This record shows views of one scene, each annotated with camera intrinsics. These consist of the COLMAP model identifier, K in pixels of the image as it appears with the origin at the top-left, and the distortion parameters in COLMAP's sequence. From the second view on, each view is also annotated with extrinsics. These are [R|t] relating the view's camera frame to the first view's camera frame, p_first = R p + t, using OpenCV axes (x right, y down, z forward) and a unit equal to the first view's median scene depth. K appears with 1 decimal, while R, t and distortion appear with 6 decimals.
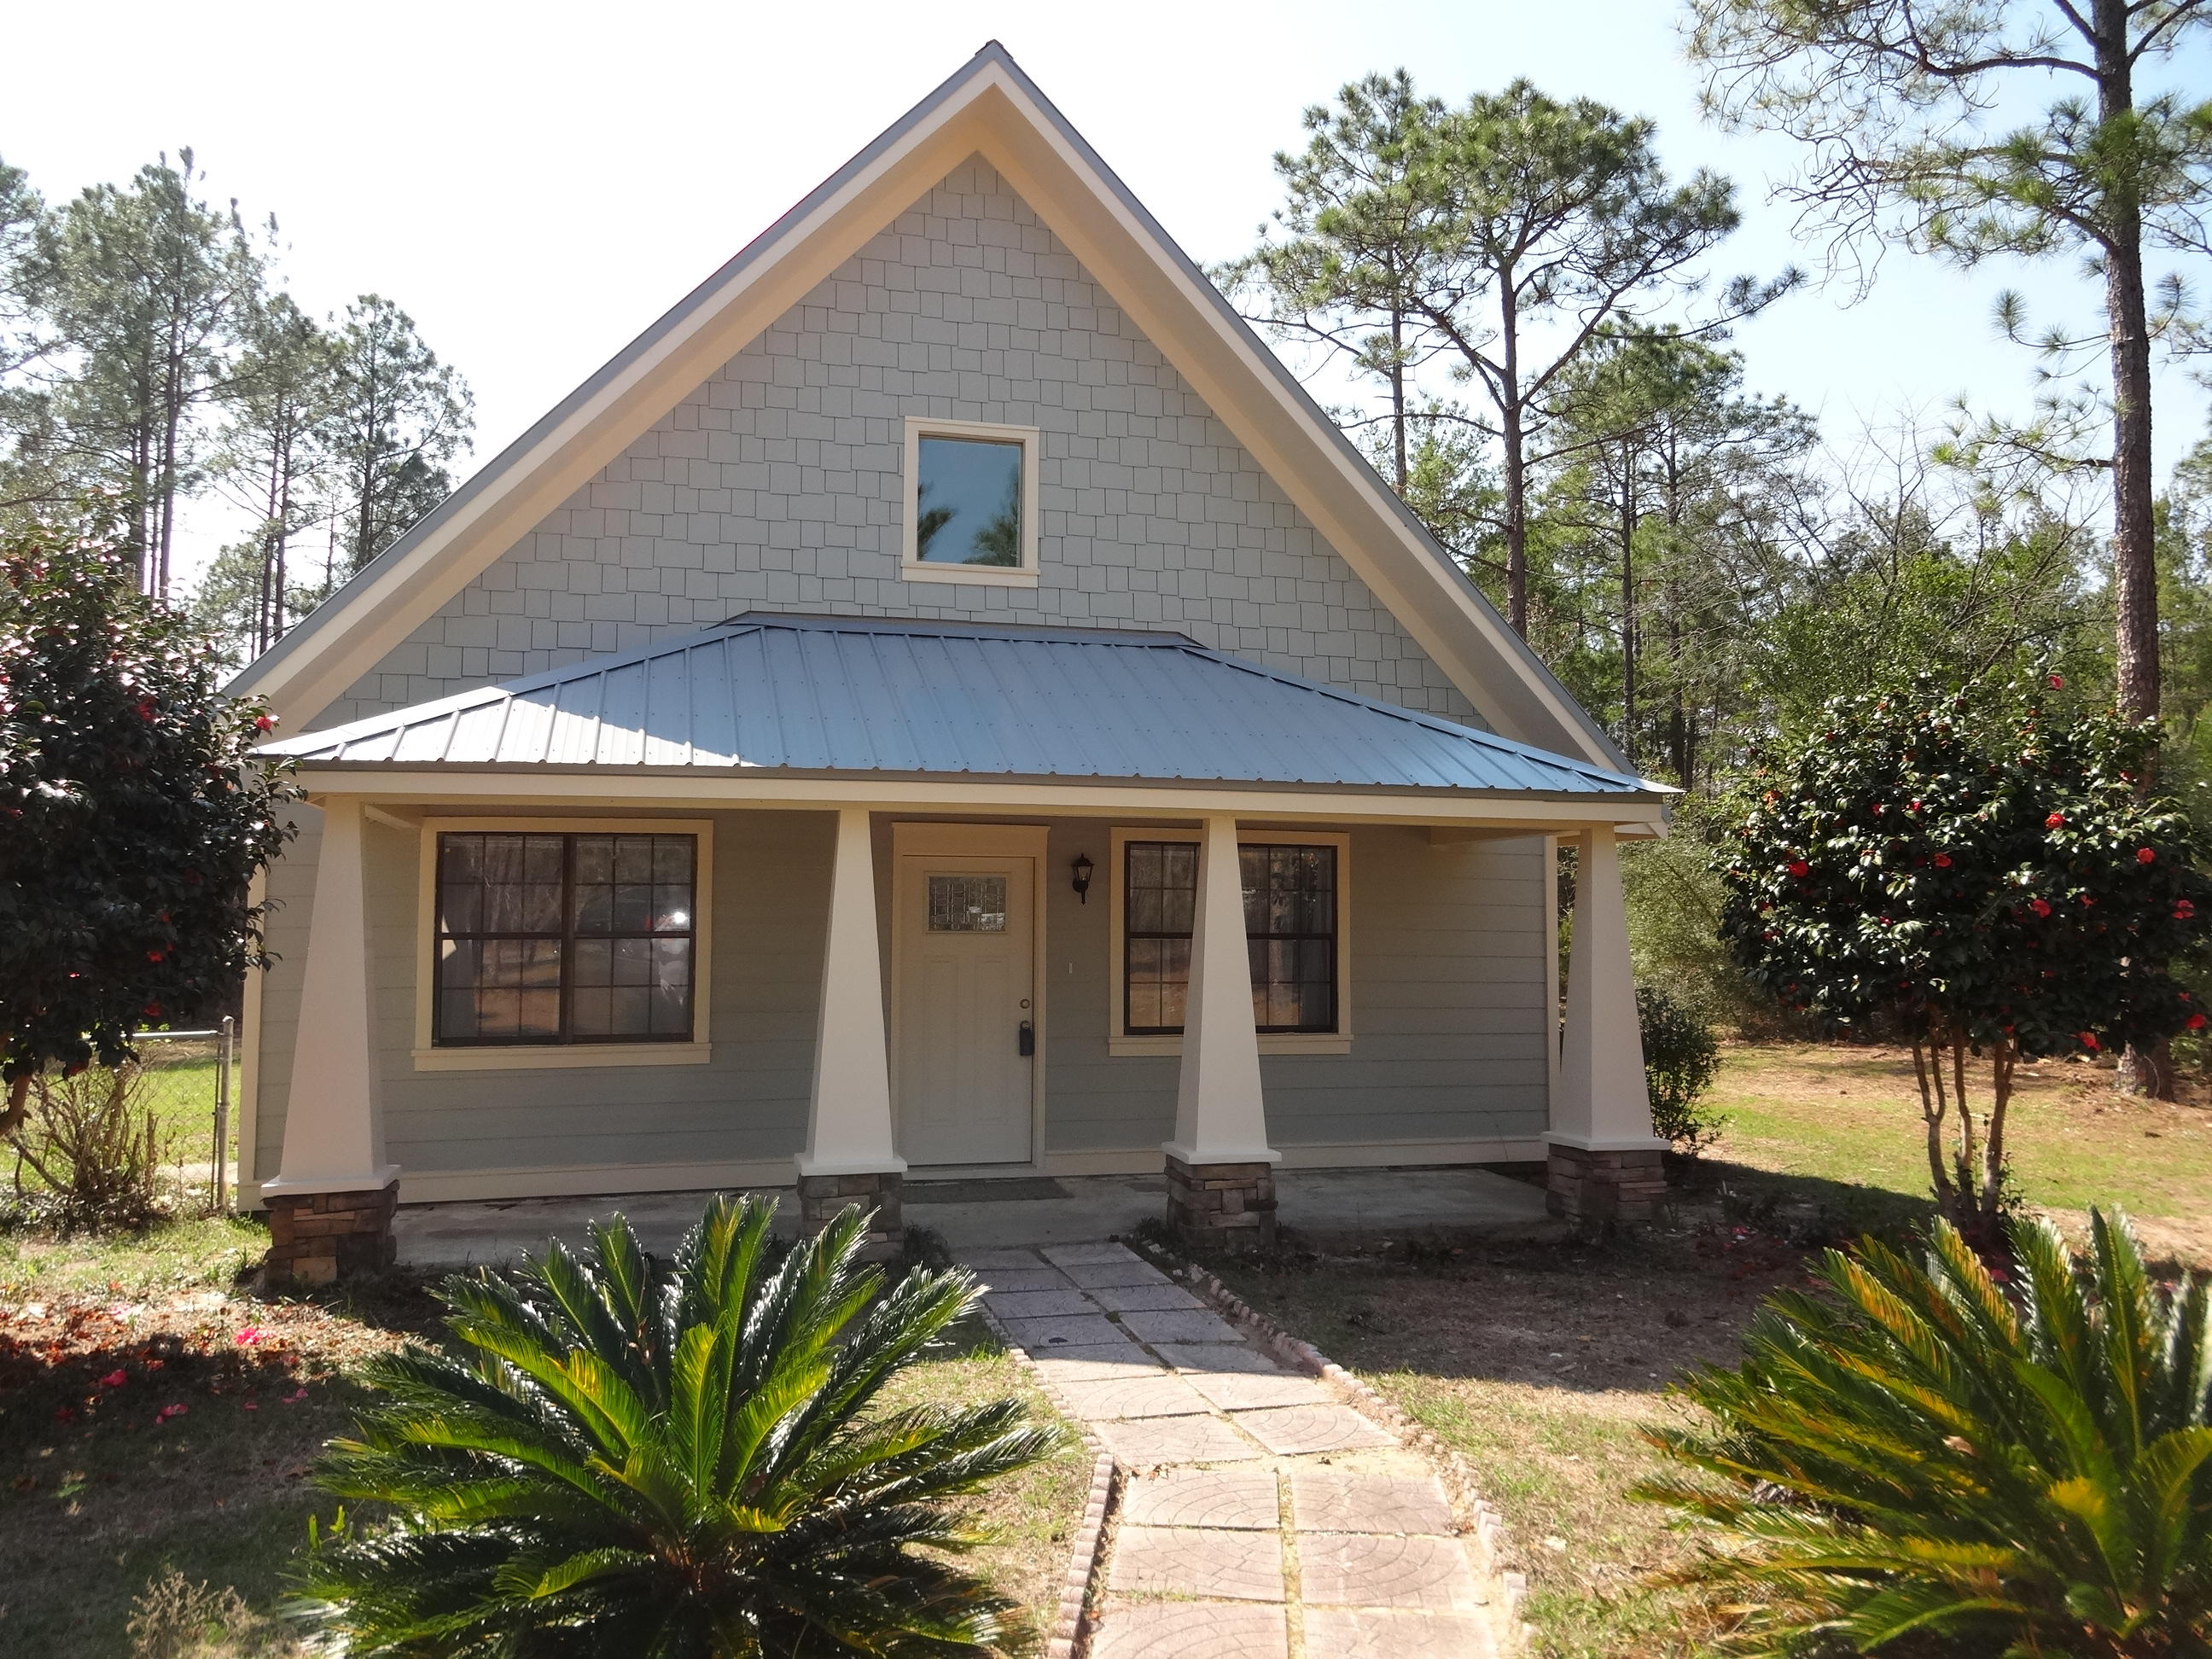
lens RADIAL K [[1635.4, 0, 1099.3], [0, 1635.4, 802.2], [0, 0, 1]] dist [-0.008148, 0.007706]
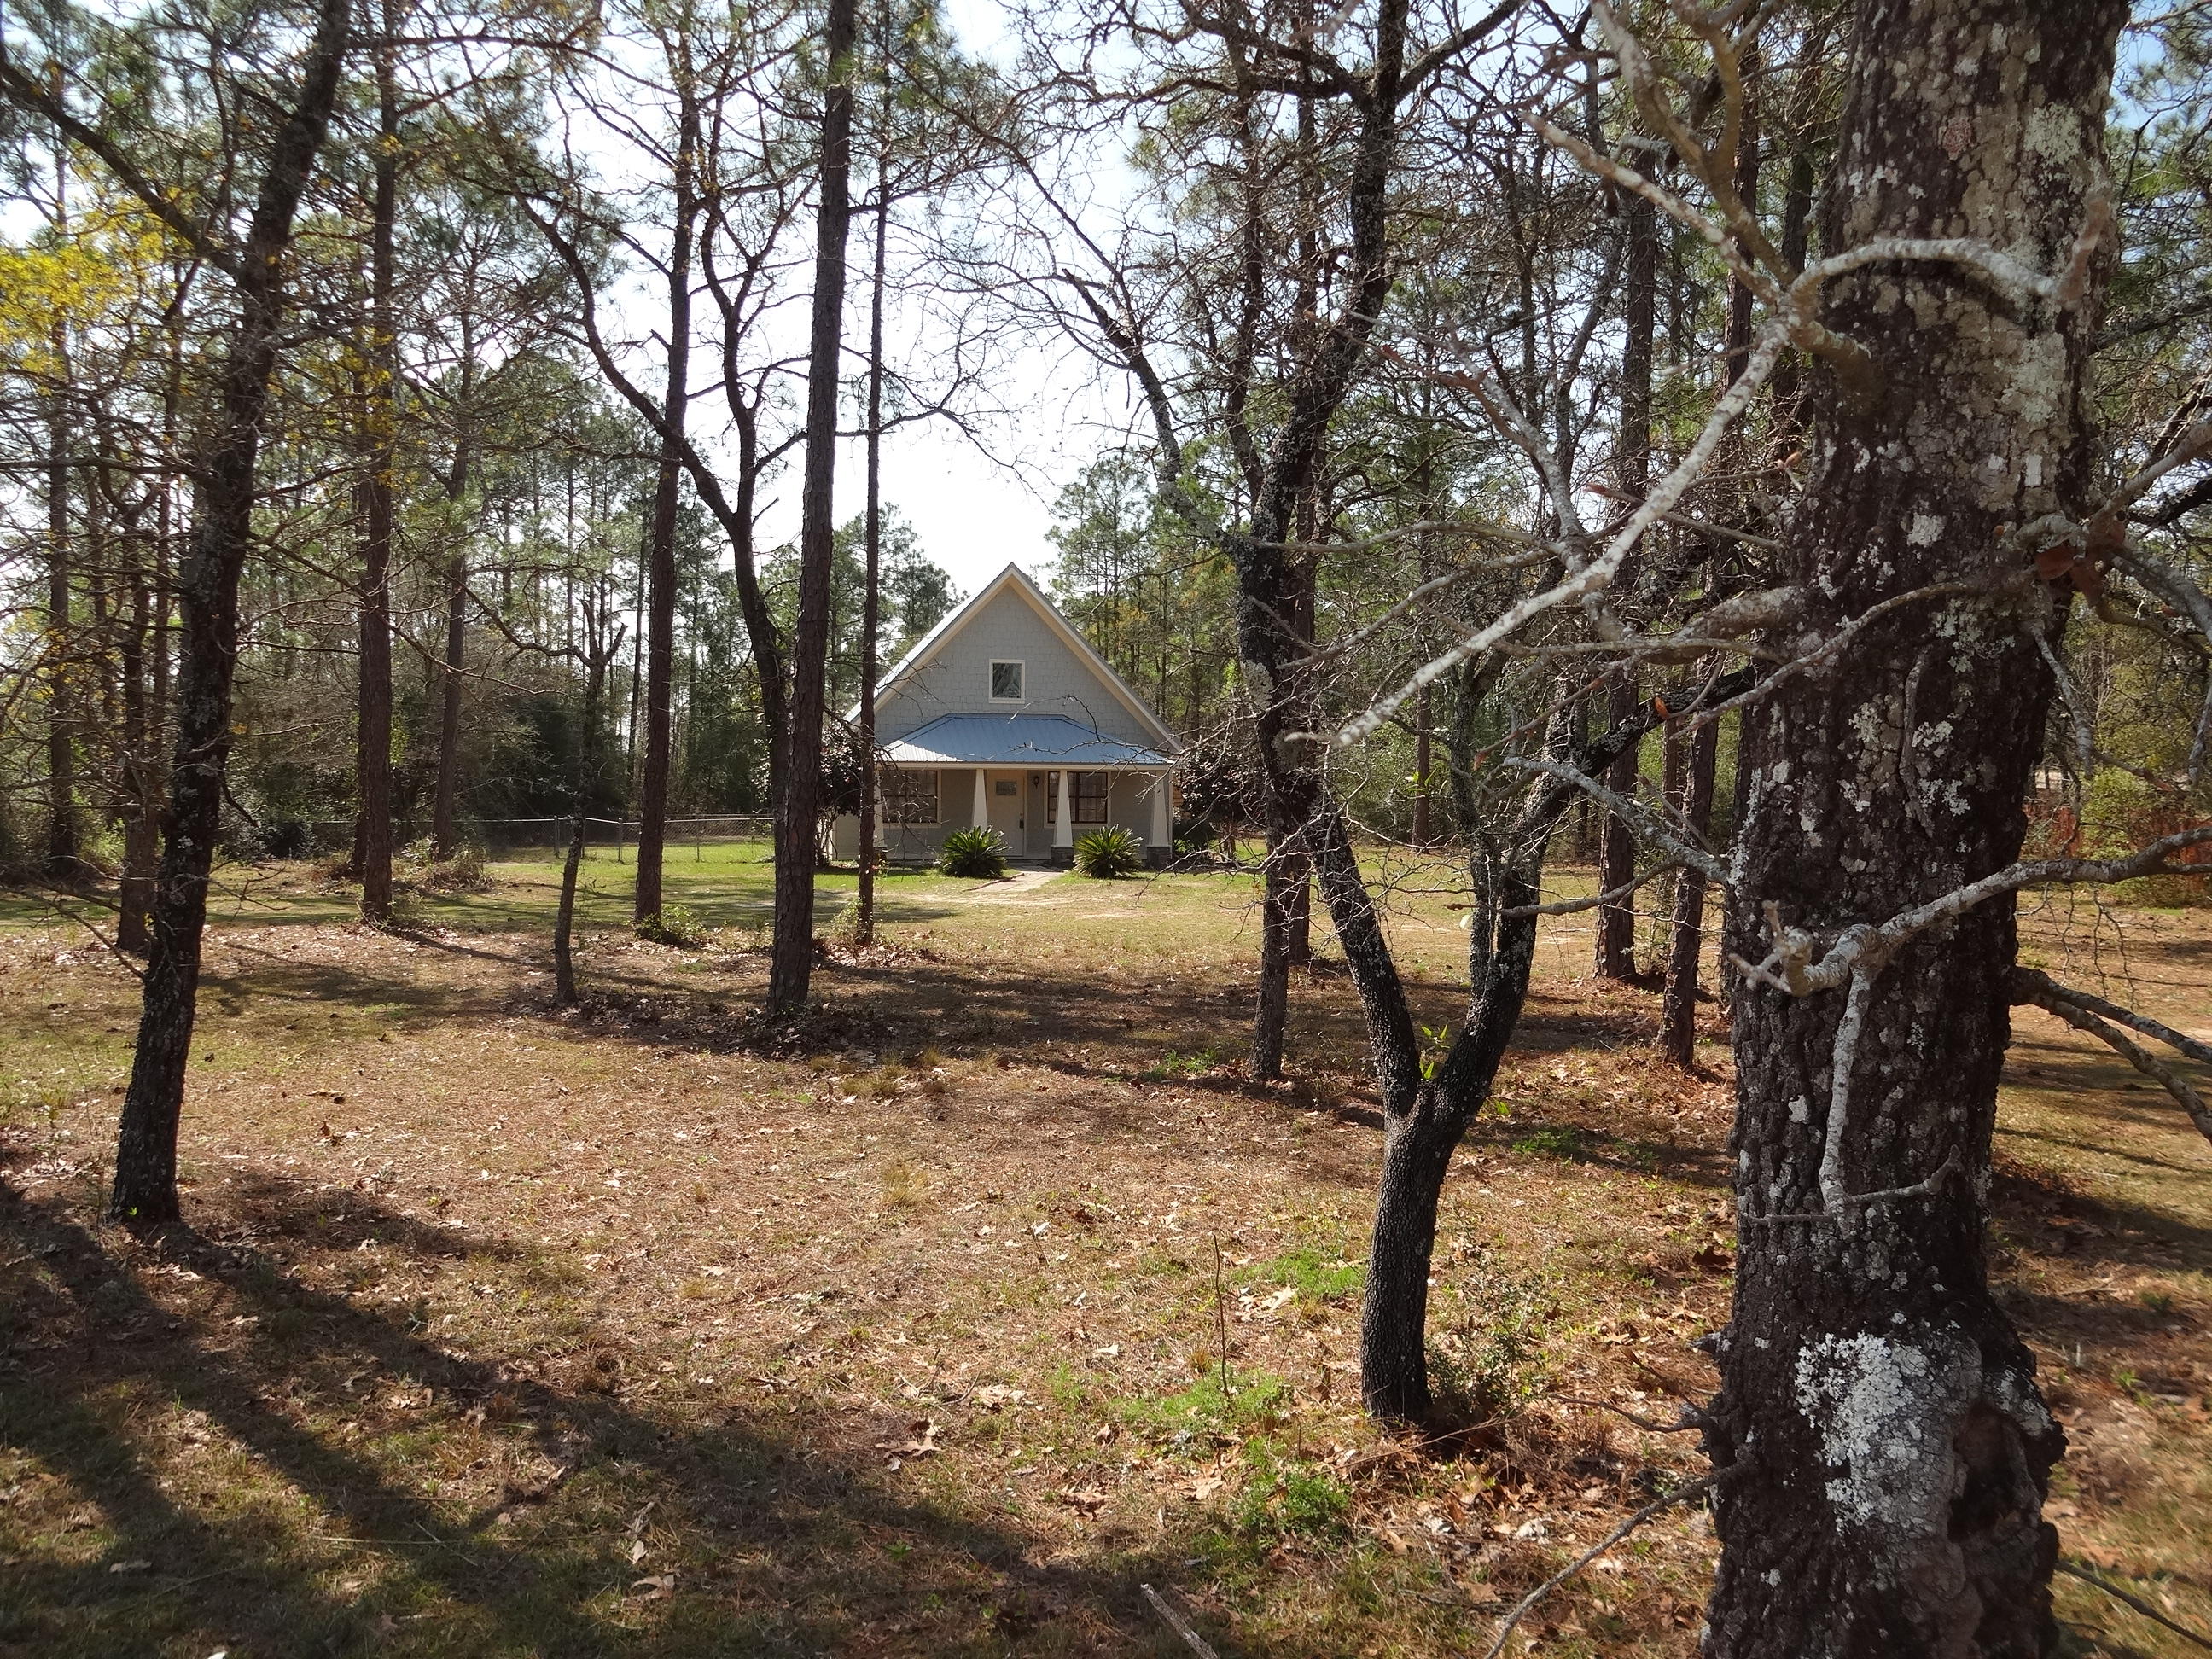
lens RADIAL K [[1635.4, 0, 1099.3], [0, 1635.4, 802.2], [0, 0, 1]] dist [-0.008148, 0.007706]
pose [[0.999505, 0.000233, -0.031452, 0.094911], [0.002175, 0.997068, 0.076492, -0.074263], [0.031378, -0.076522, 0.996574, -1.045815]]
